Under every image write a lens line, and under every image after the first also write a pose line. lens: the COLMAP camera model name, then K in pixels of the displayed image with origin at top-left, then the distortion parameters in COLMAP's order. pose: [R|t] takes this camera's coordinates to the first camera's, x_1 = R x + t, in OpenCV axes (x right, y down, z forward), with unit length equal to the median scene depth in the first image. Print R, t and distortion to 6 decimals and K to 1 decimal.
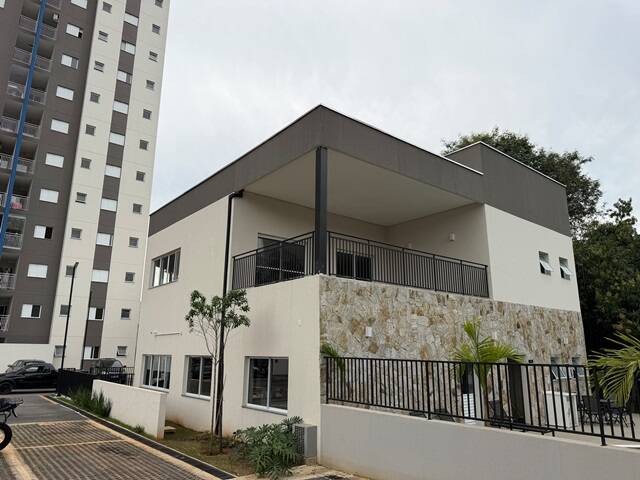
lens RADIAL K [[453.8, 0, 320.3], [0, 453.8, 241.7], [0, 0, 1]] dist [0.043933, -0.057346]
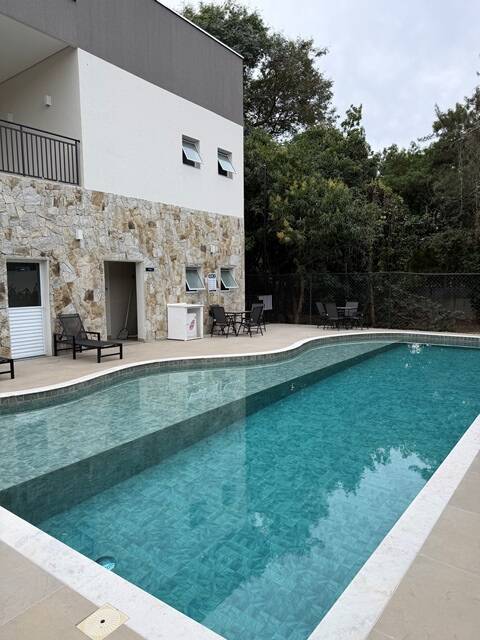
lens RADIAL K [[453.8, 0, 239.3], [0, 453.8, 318.0], [0, 0, 1]] dist [0.043933, -0.057346]
pose [[0.971775, -0.029035, 0.234116, 0.384217], [-0.044553, 0.951951, 0.302992, 0.079191], [-0.231665, -0.304870, 0.923789, 0.155118]]
